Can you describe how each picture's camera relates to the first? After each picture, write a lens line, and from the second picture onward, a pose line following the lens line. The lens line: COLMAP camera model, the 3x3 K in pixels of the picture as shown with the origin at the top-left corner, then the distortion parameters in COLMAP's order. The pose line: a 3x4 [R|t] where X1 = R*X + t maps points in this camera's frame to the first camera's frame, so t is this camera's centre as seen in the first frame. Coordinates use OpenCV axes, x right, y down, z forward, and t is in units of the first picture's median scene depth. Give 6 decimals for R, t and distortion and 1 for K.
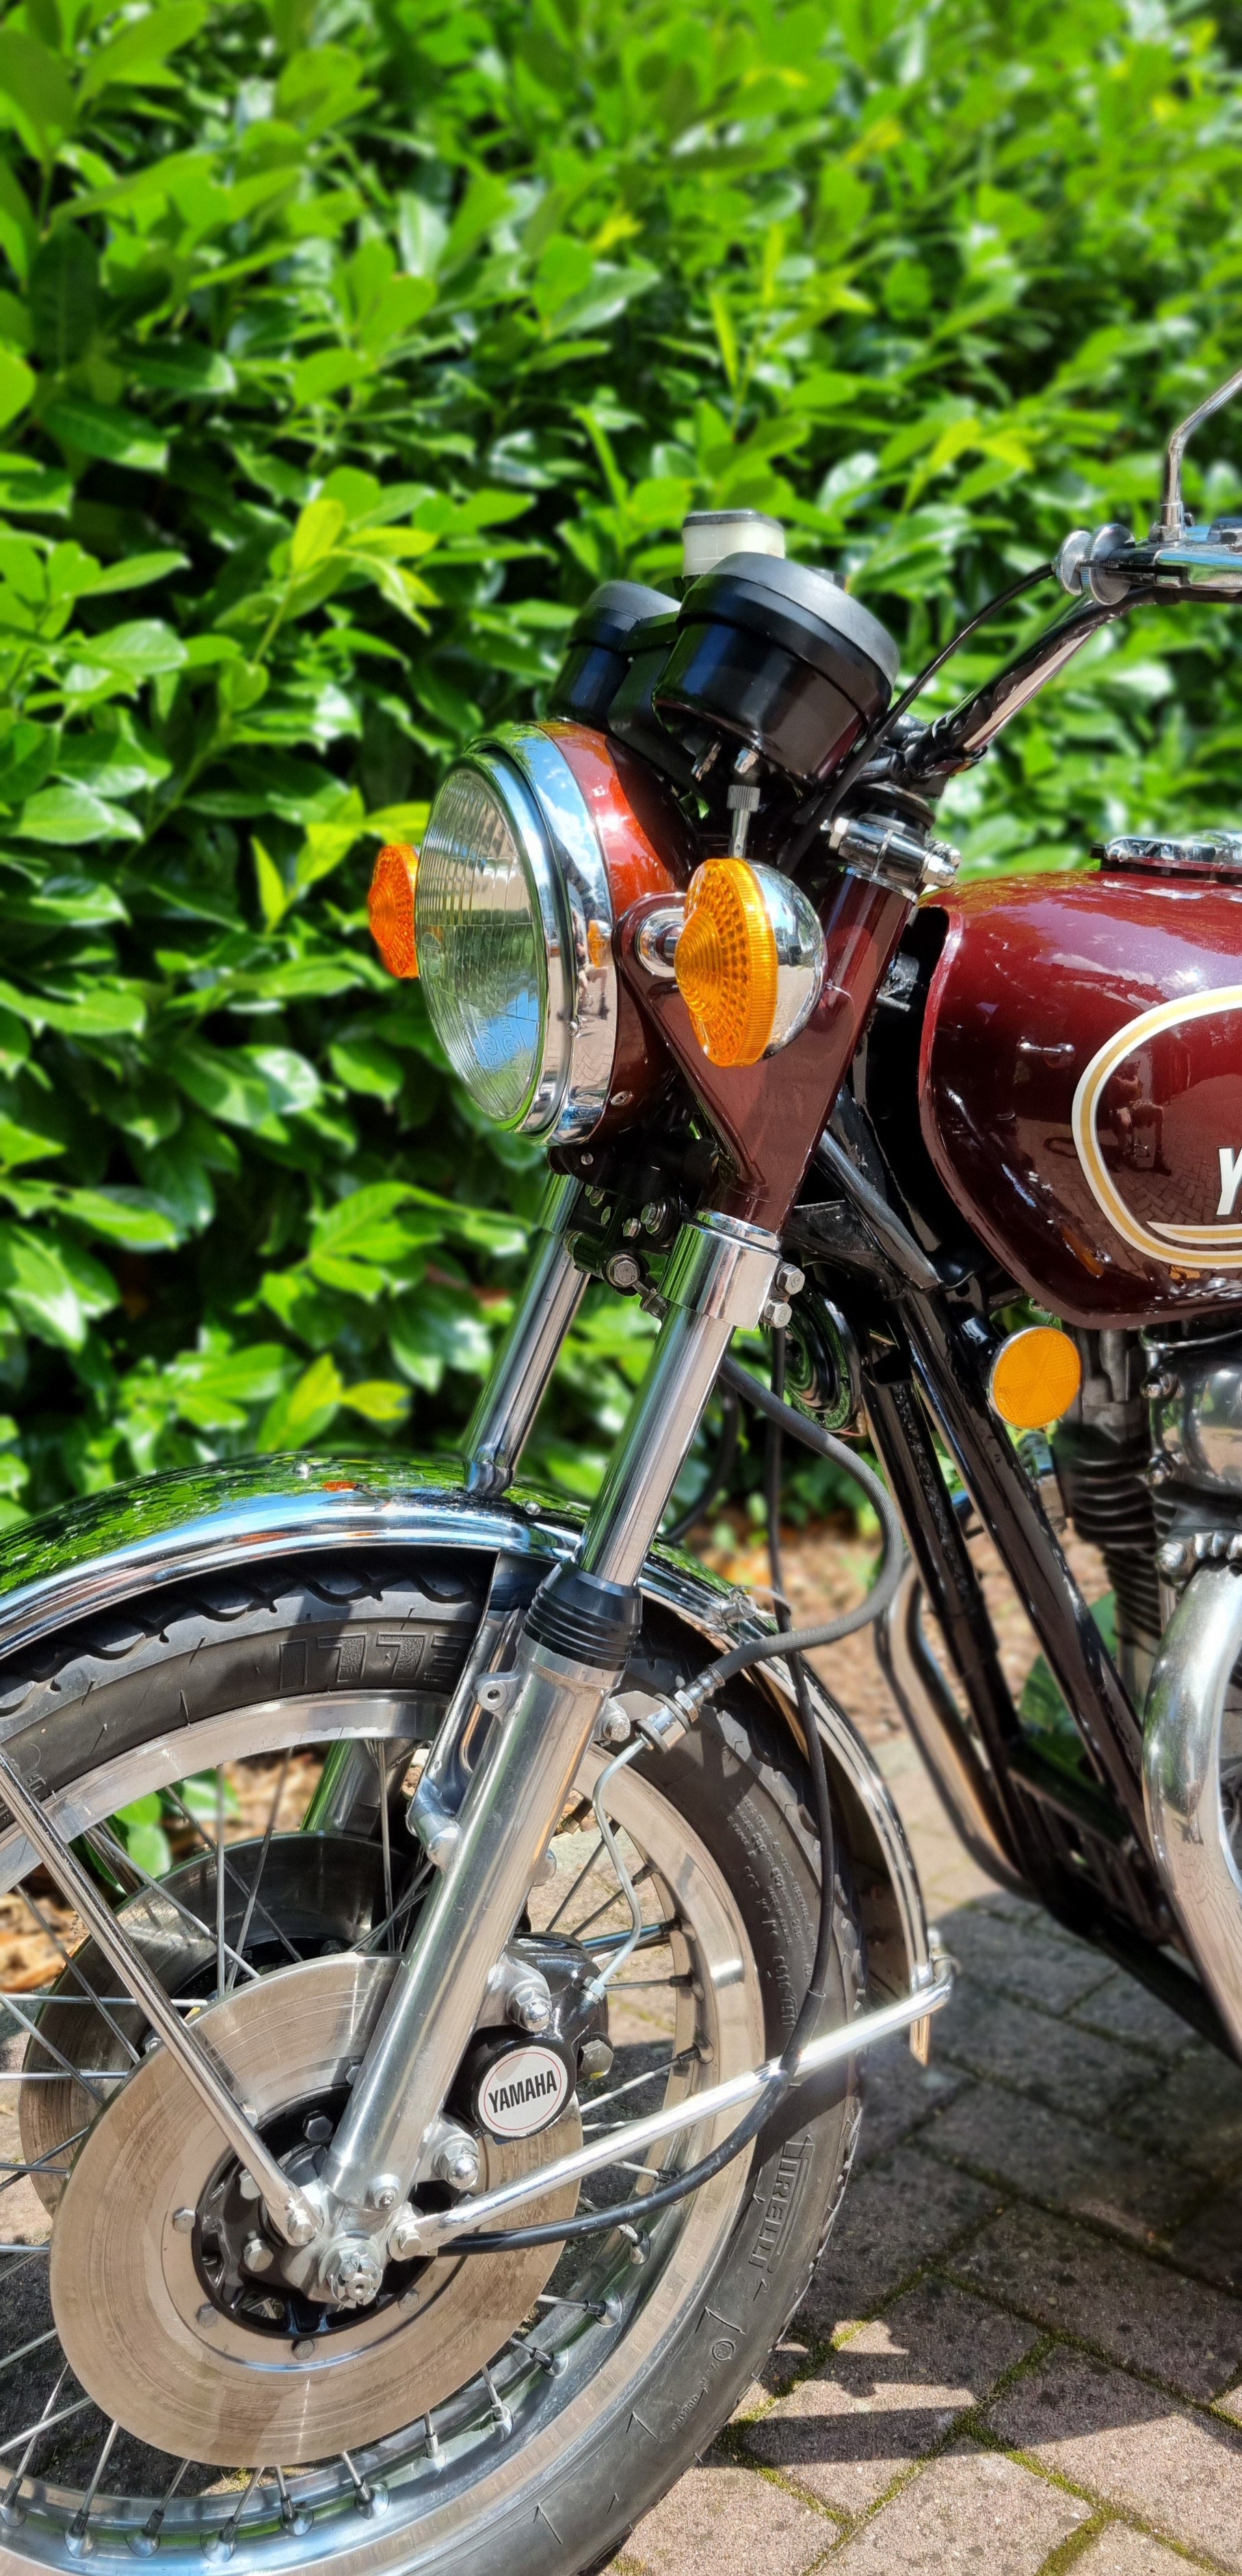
lens RADIAL K [[2120.0, 0, 616.0], [0, 2120.0, 1248.4], [0, 0, 1]] dist [0.046649, -0.000365]
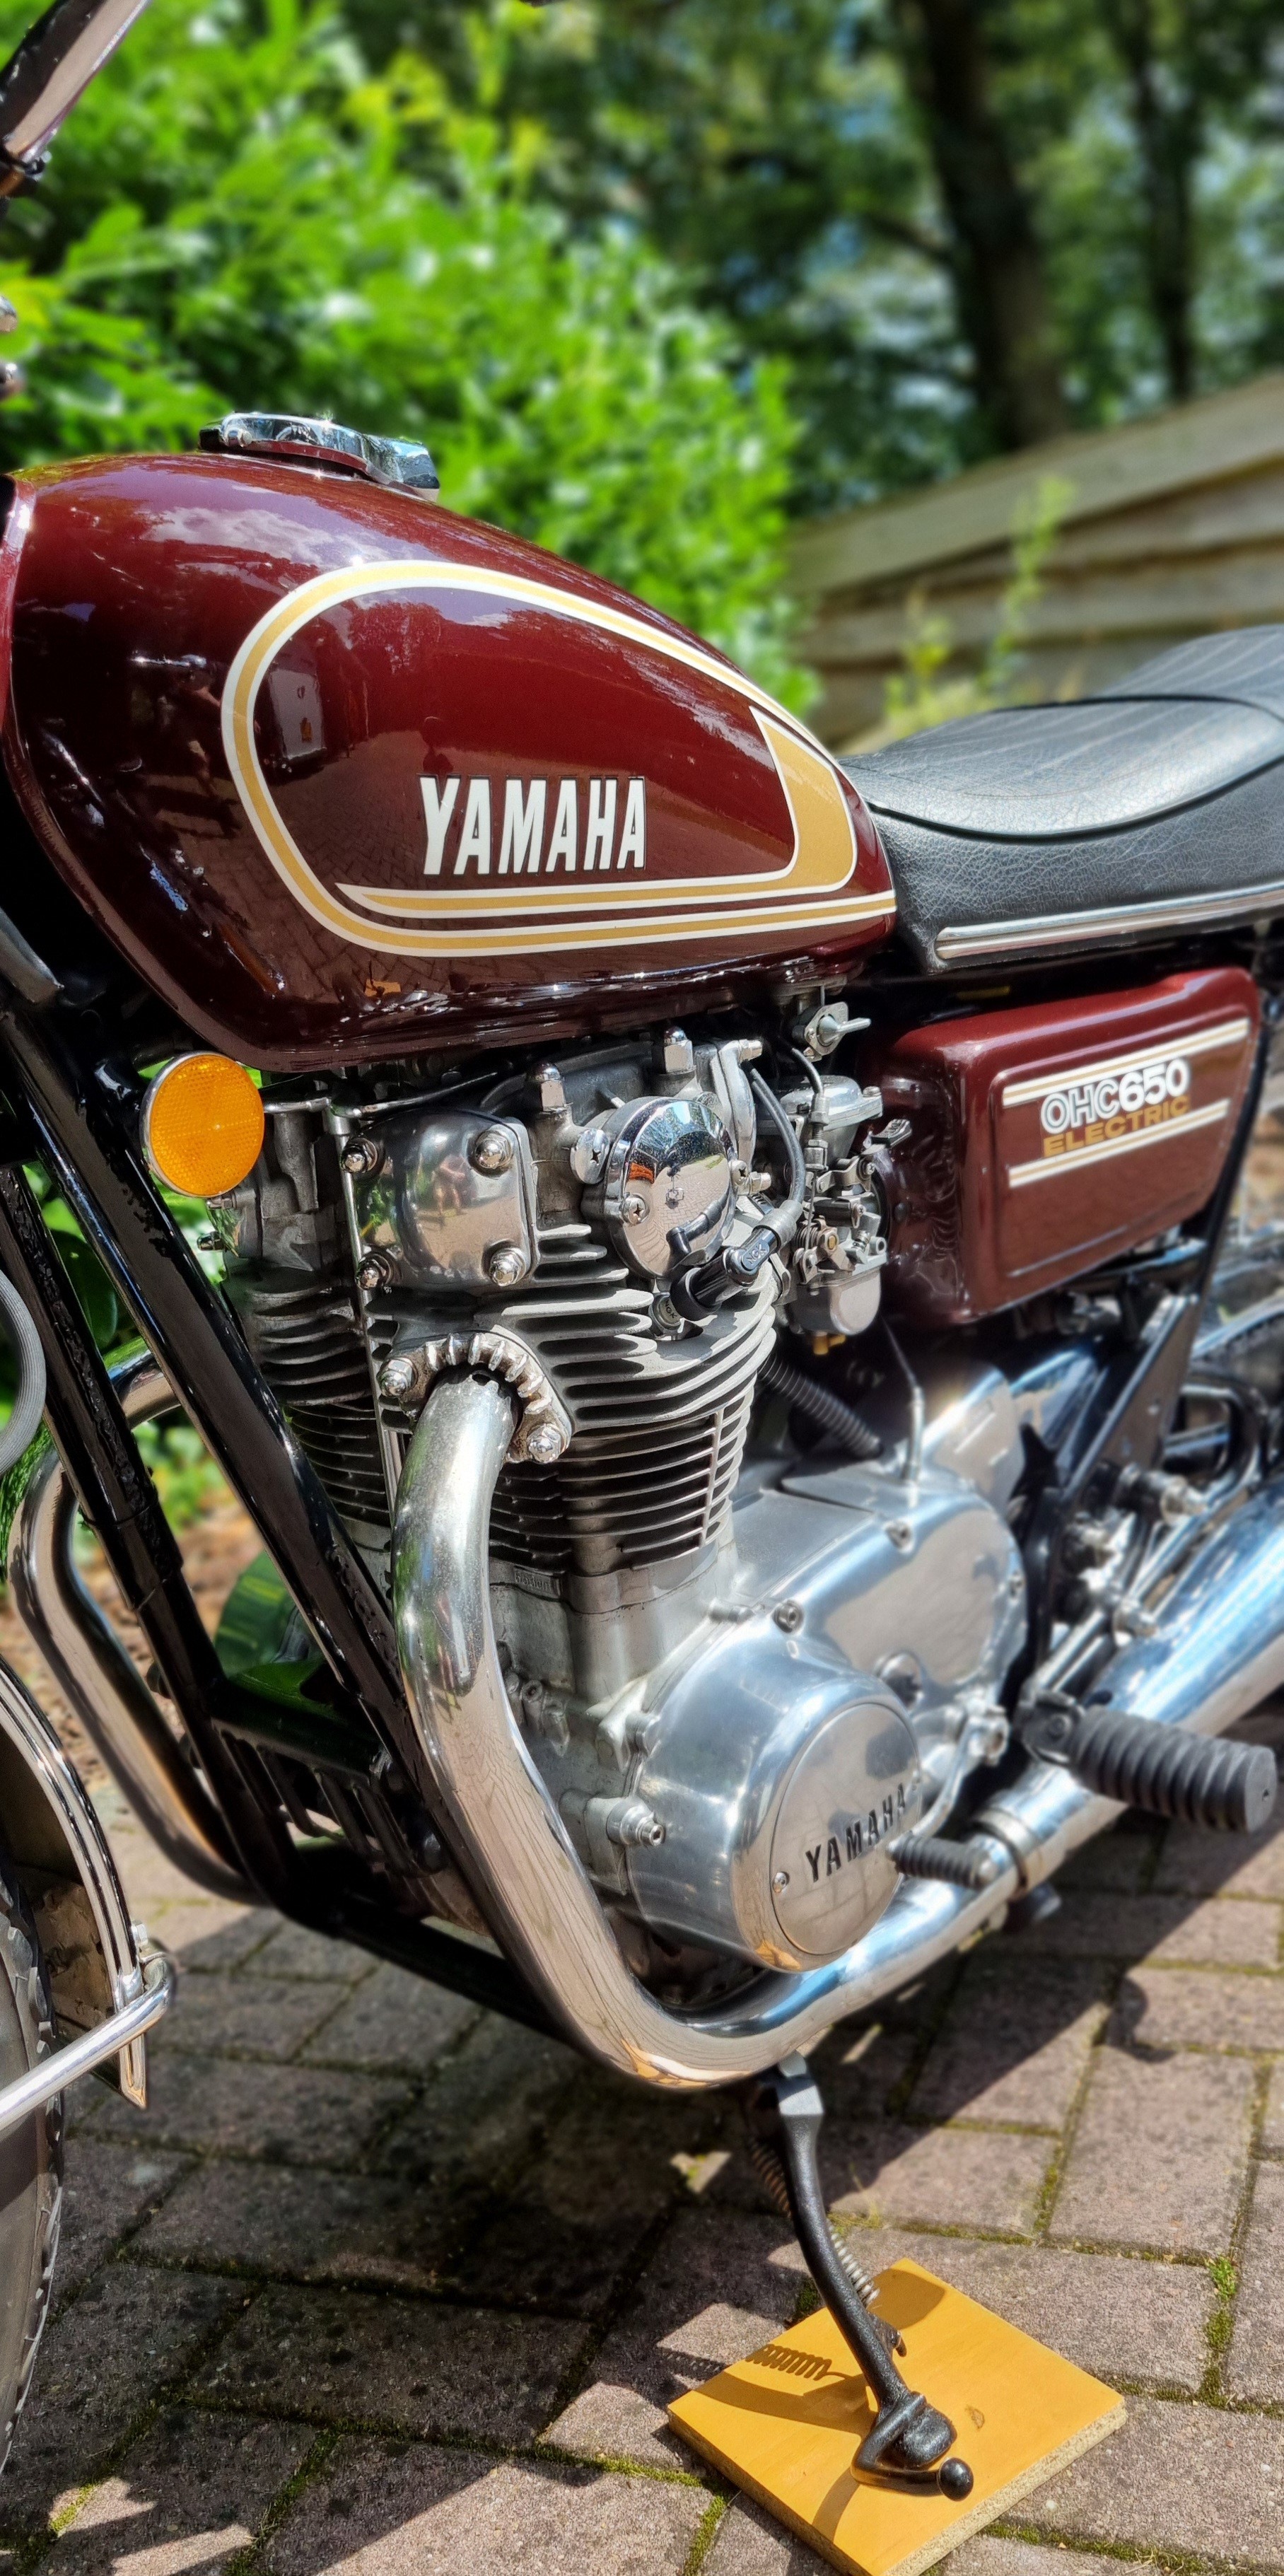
lens RADIAL K [[2213.2, 0, 670.7], [0, 2213.2, 1338.9], [0, 0, 1]] dist [0.035060, 0.002440]
pose [[0.903893, -0.098562, 0.416250, 0.016500], [0.102244, 0.994668, 0.013500, 0.129263], [-0.415361, 0.030357, 0.909150, 0.225987]]
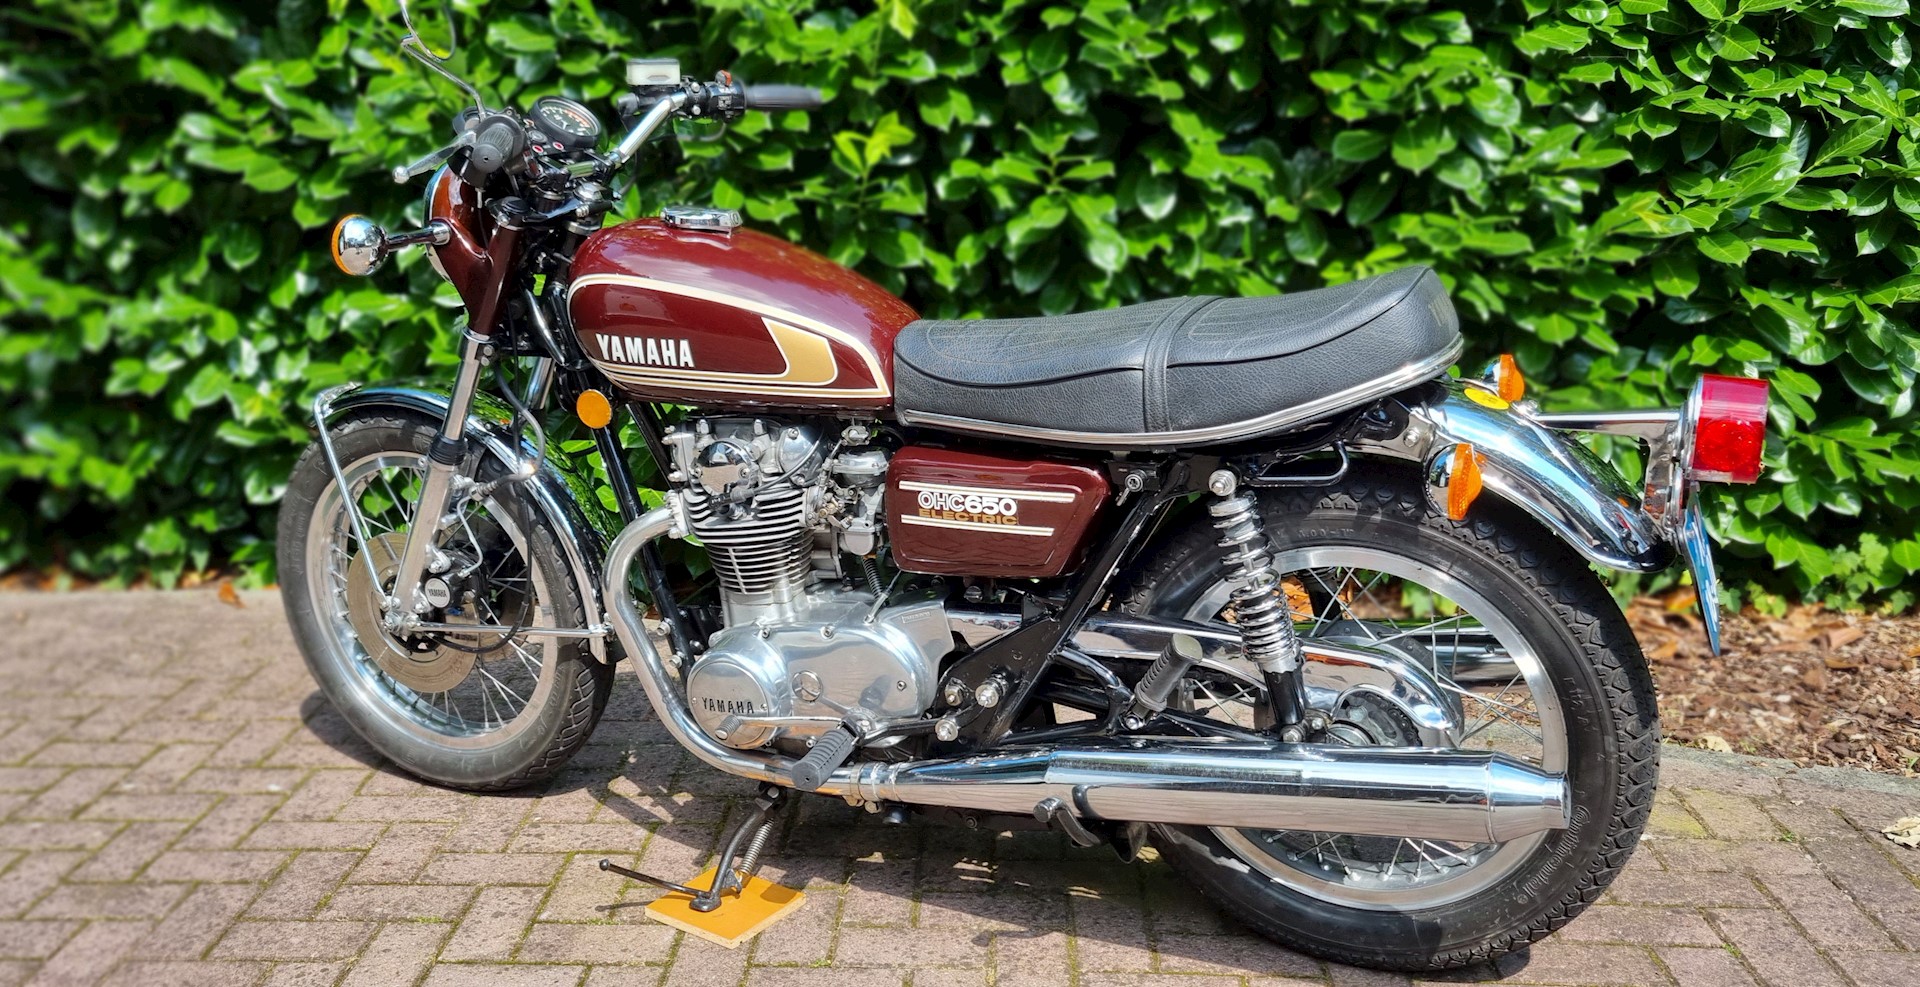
lens RADIAL K [[1657.4, 0, 873.6], [0, 1657.4, 462.8], [0, 0, 1]] dist [0.034837, 0.006647]
pose [[0.645919, 0.234034, -0.726647, 1.804224], [-0.153878, 0.972226, 0.176346, -0.272026], [0.747737, -0.002090, 0.663992, -0.112786]]
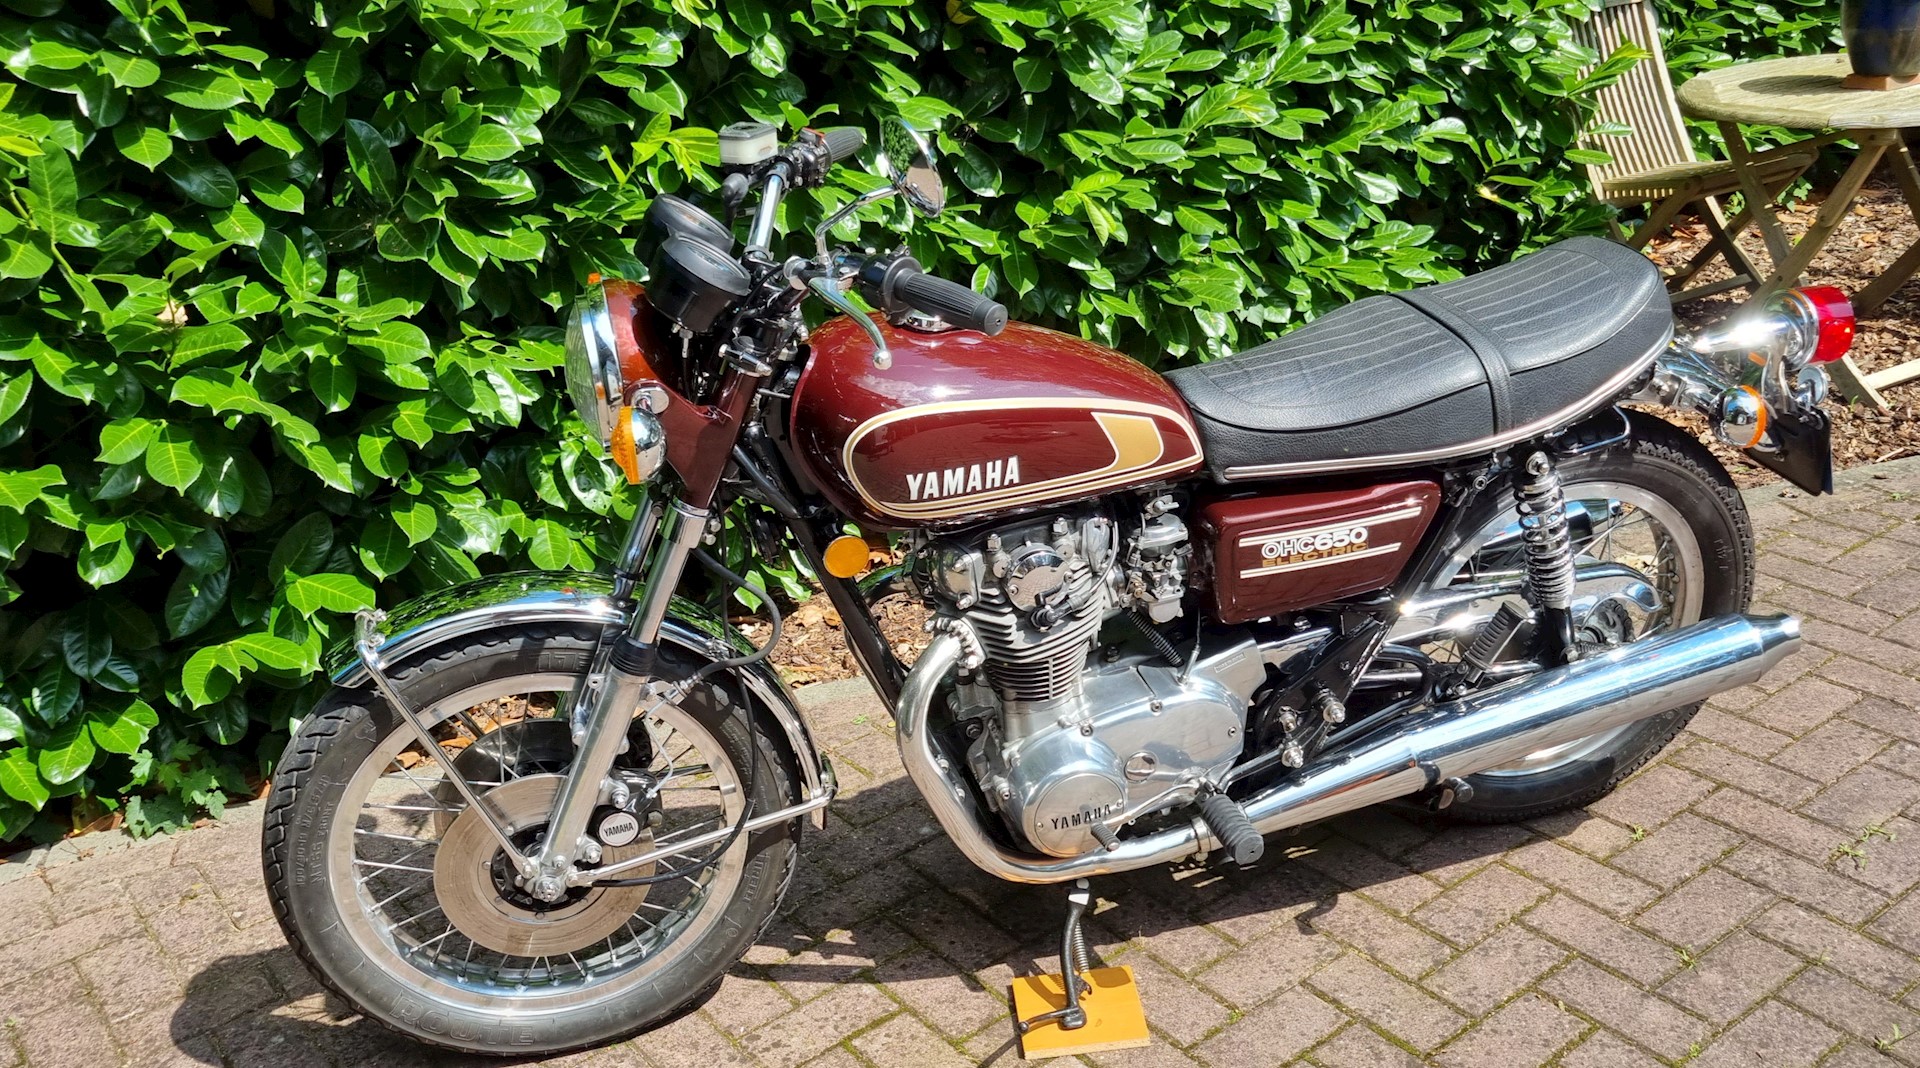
lens RADIAL K [[1801.4, 0, 959.3], [0, 1801.4, 530.6], [0, 0, 1]] dist [0.039329, 0.000440]
pose [[0.991524, 0.060865, -0.114786, 0.496066], [-0.031649, 0.970018, 0.240962, -0.402979], [0.126010, -0.235286, 0.963723, -0.779822]]
